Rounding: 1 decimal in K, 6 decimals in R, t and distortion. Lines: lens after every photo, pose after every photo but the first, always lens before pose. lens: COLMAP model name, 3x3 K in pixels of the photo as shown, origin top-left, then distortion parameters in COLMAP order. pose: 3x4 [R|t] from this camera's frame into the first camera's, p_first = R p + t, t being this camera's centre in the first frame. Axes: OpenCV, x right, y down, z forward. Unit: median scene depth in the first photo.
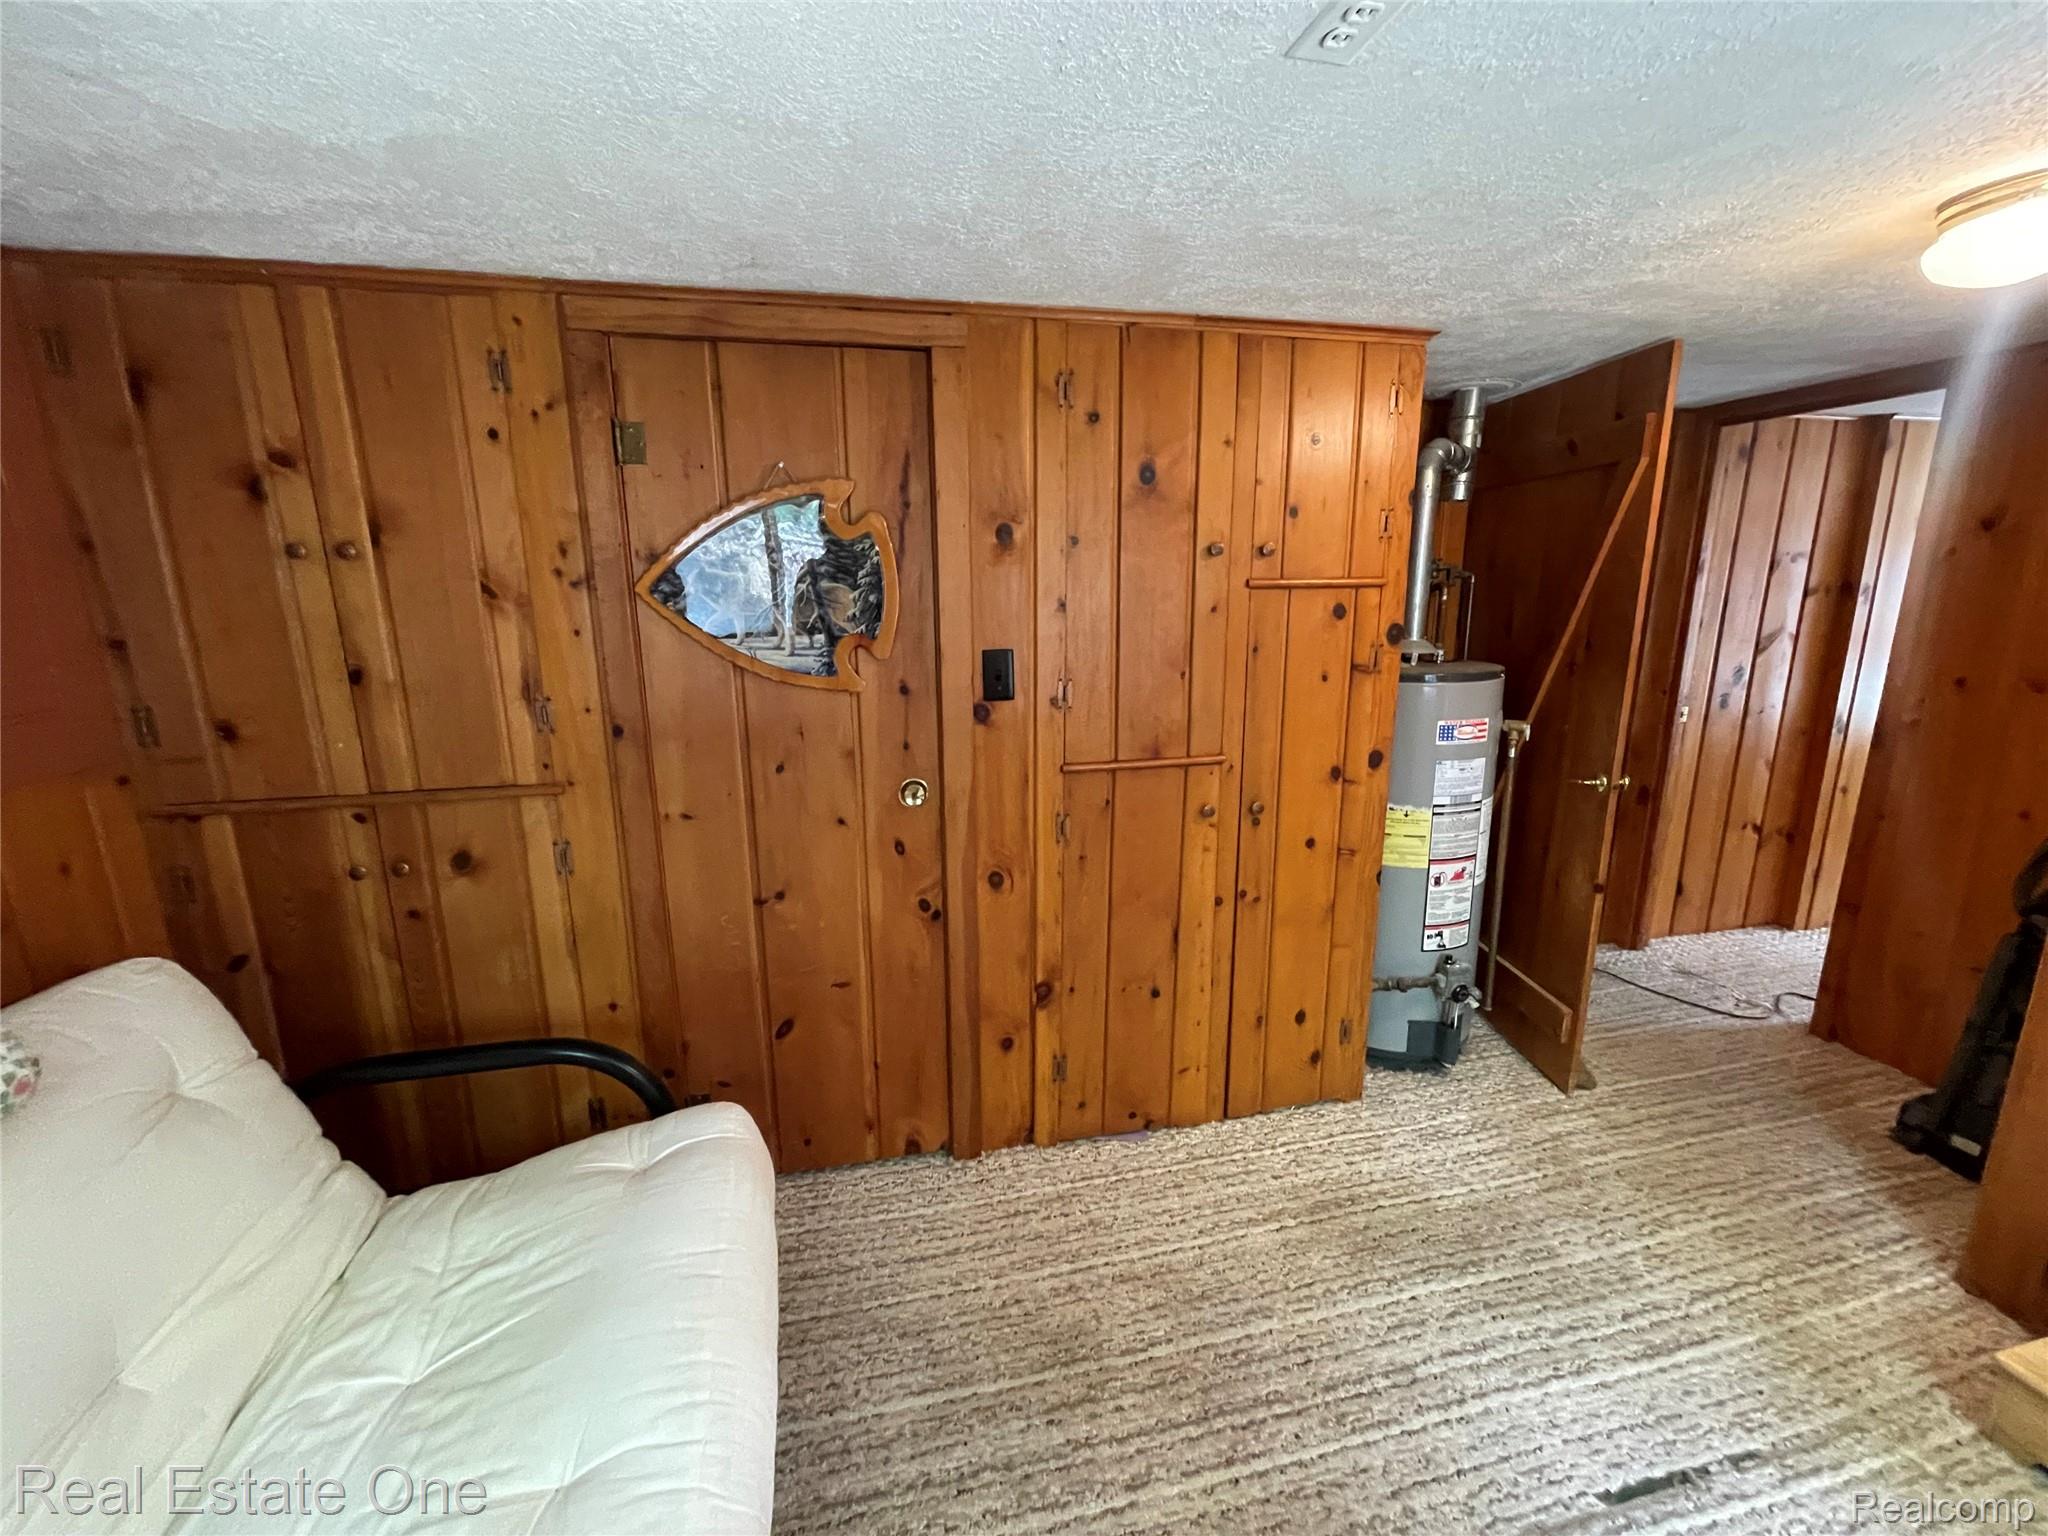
lens RADIAL K [[827.2, 0, 1020.3], [0, 827.2, 759.9], [0, 0, 1]] dist [-0.000741, -0.000079]
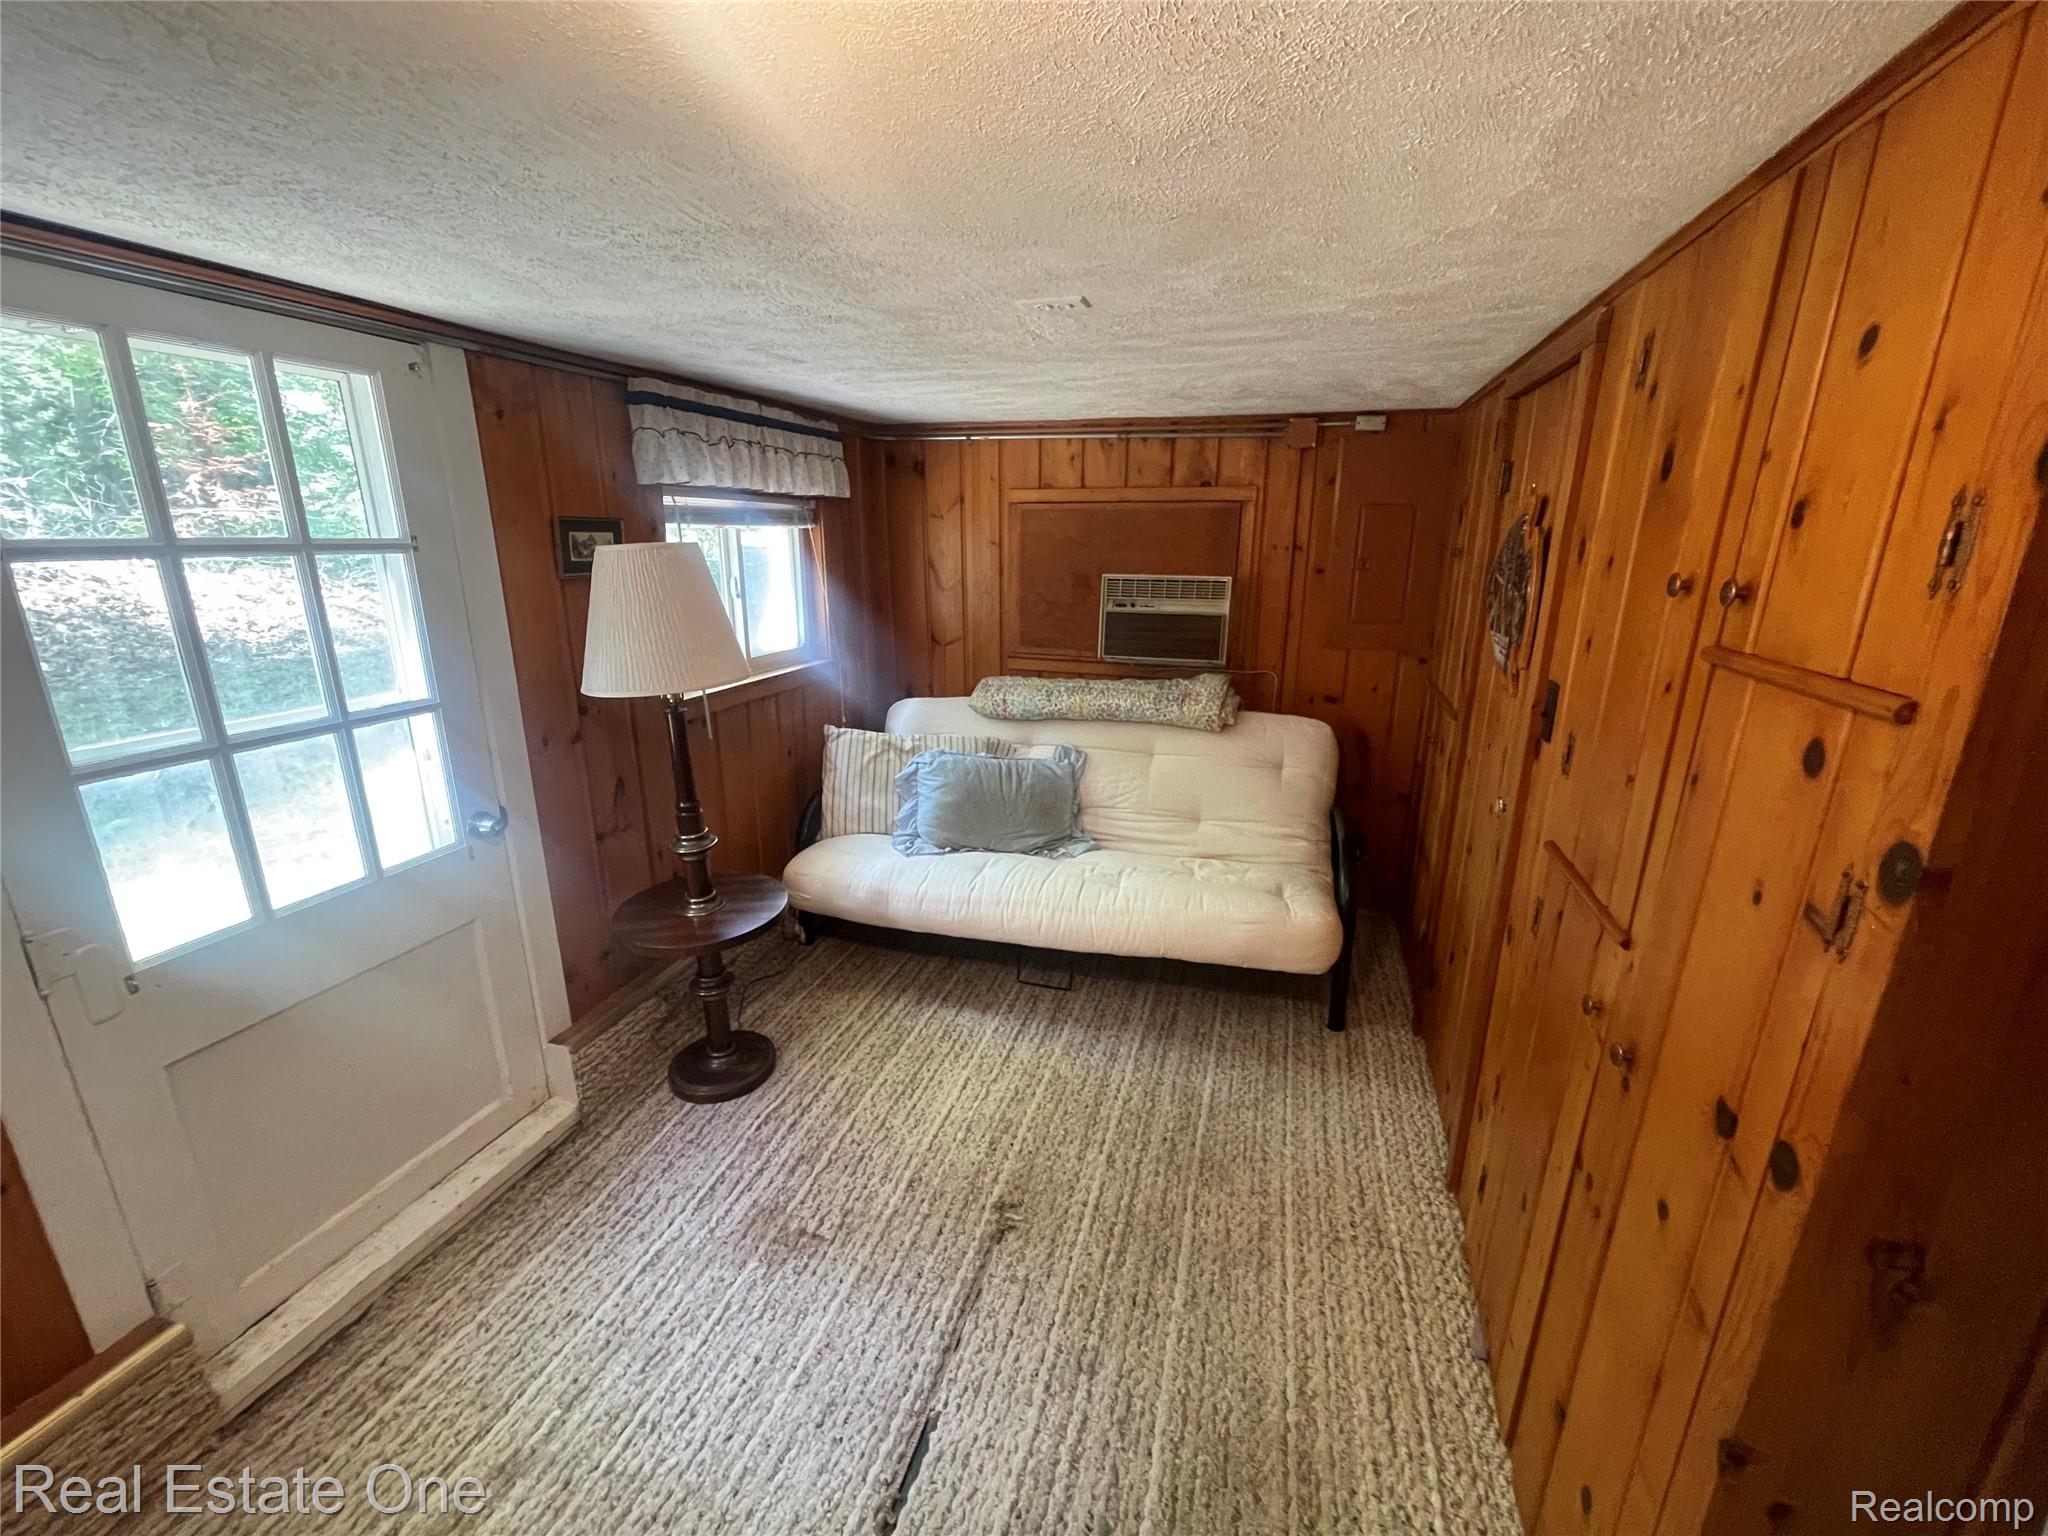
lens RADIAL K [[833.4, 0, 1024.9], [0, 833.4, 759.6], [0, 0, 1]] dist [-0.008836, -0.000835]
pose [[-0.503350, 0.232269, -0.832280, 0.912578], [-0.184320, 0.912164, 0.366037, -0.253899], [0.844195, 0.337651, -0.416326, 0.839042]]
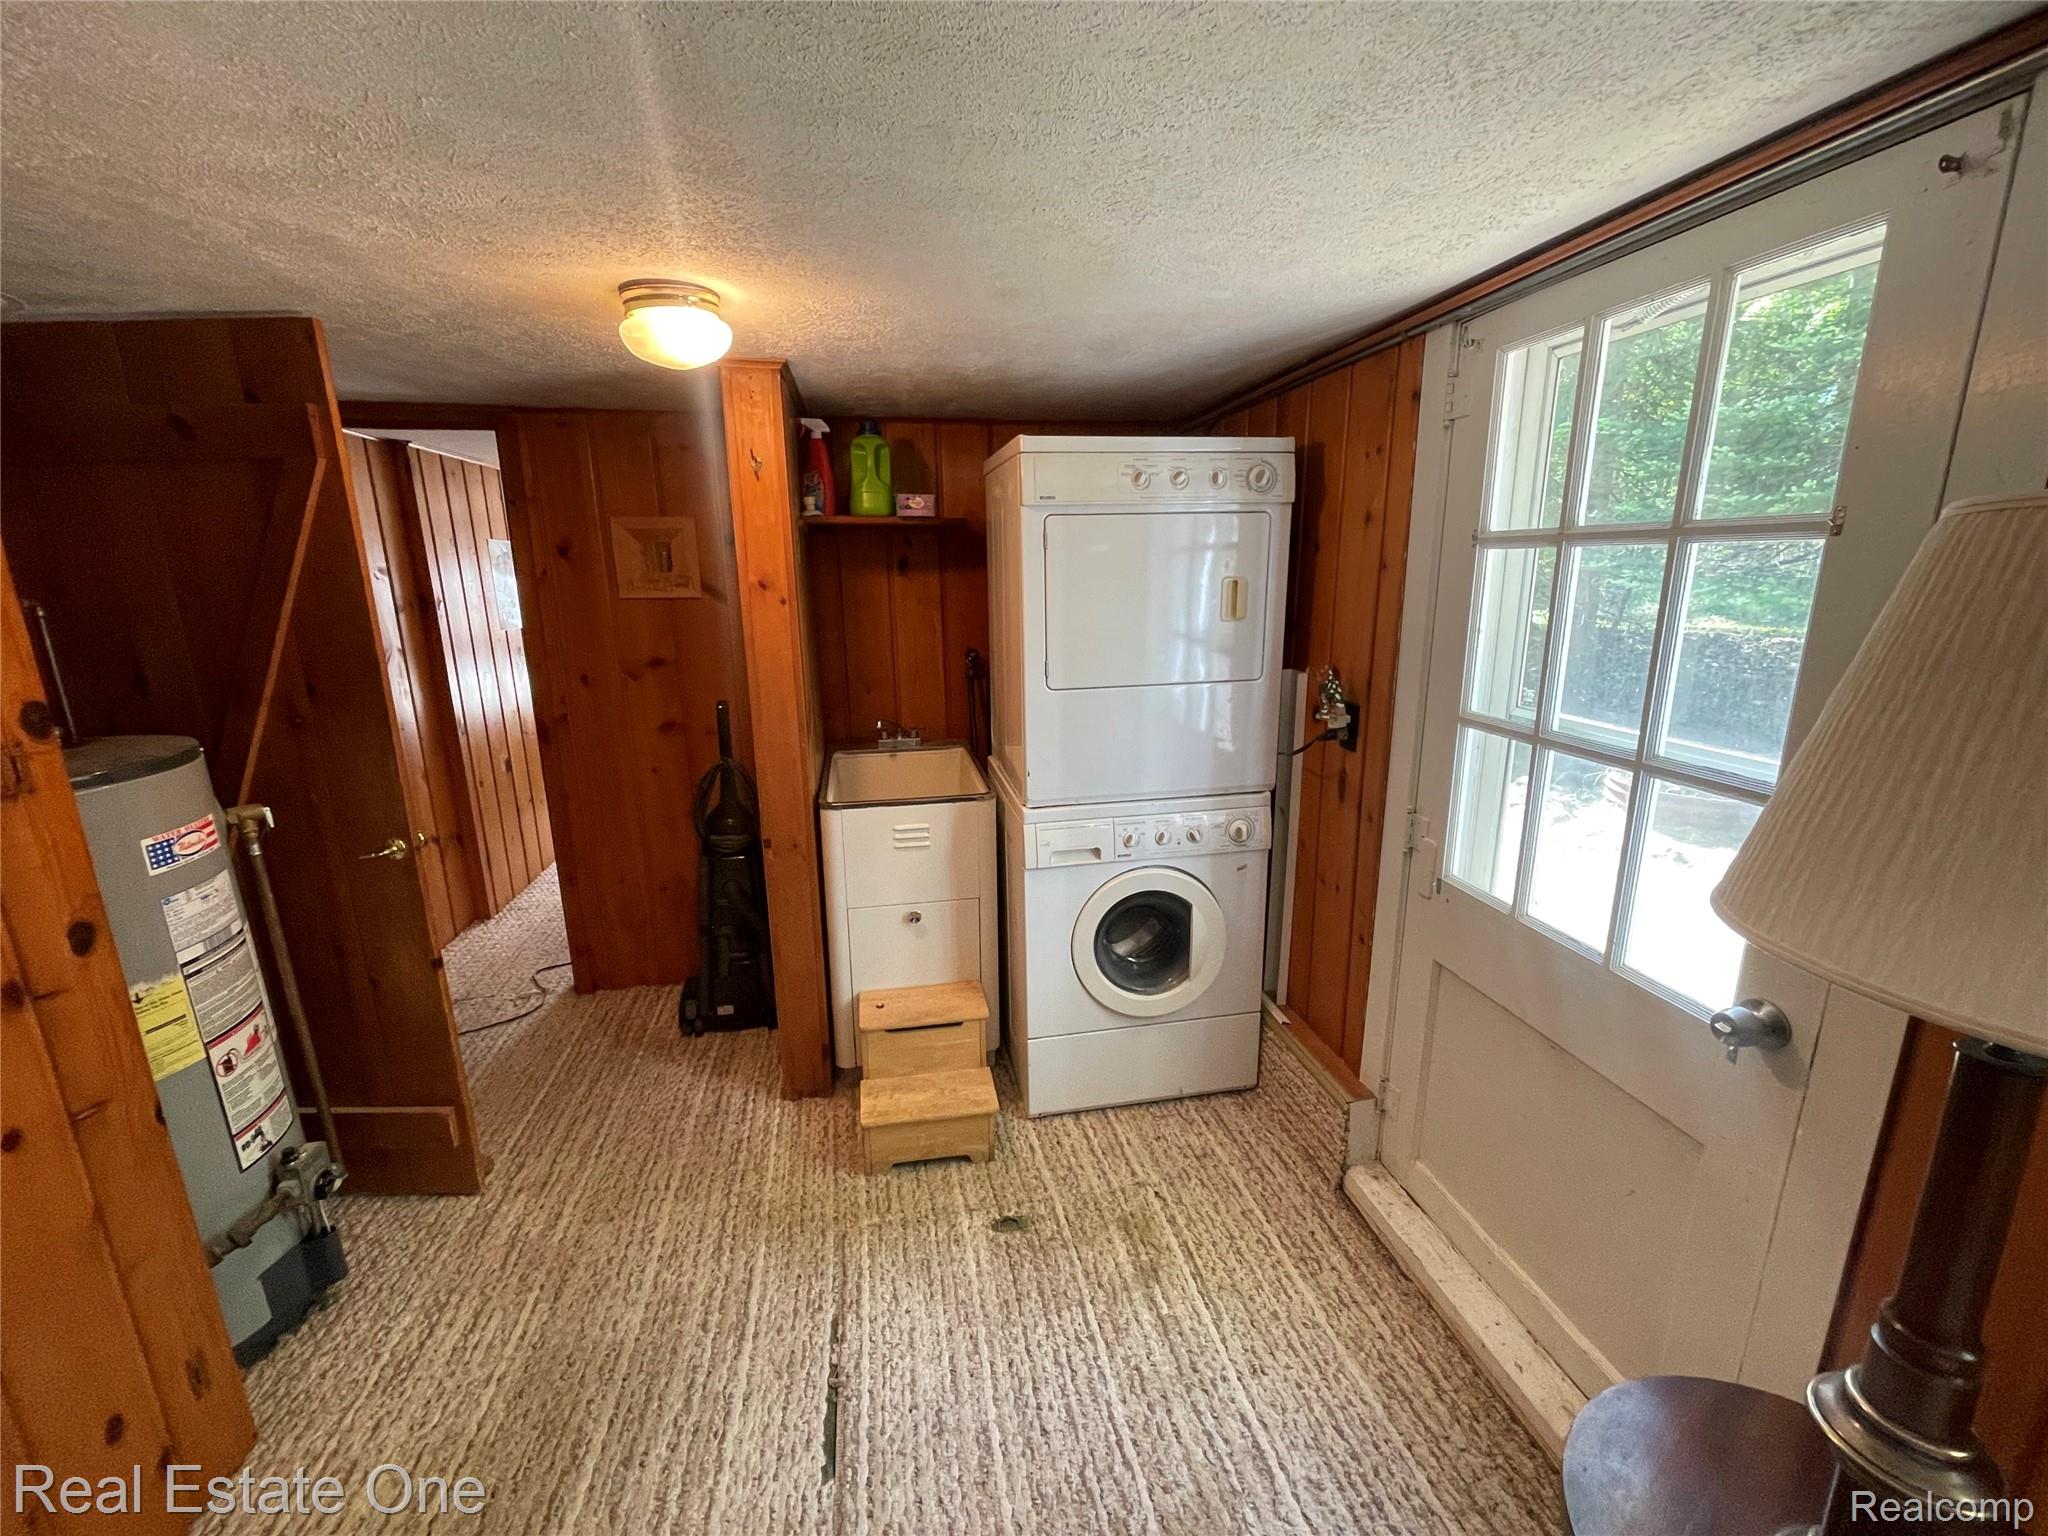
lens RADIAL K [[824.3, 0, 1030.1], [0, 824.3, 763.6], [0, 0, 1]] dist [0.002512, 0.000117]
pose [[0.036781, -0.221080, 0.974562, -0.075893], [0.220848, 0.952907, 0.207832, -0.093282], [-0.974614, 0.207586, 0.083874, 0.307072]]
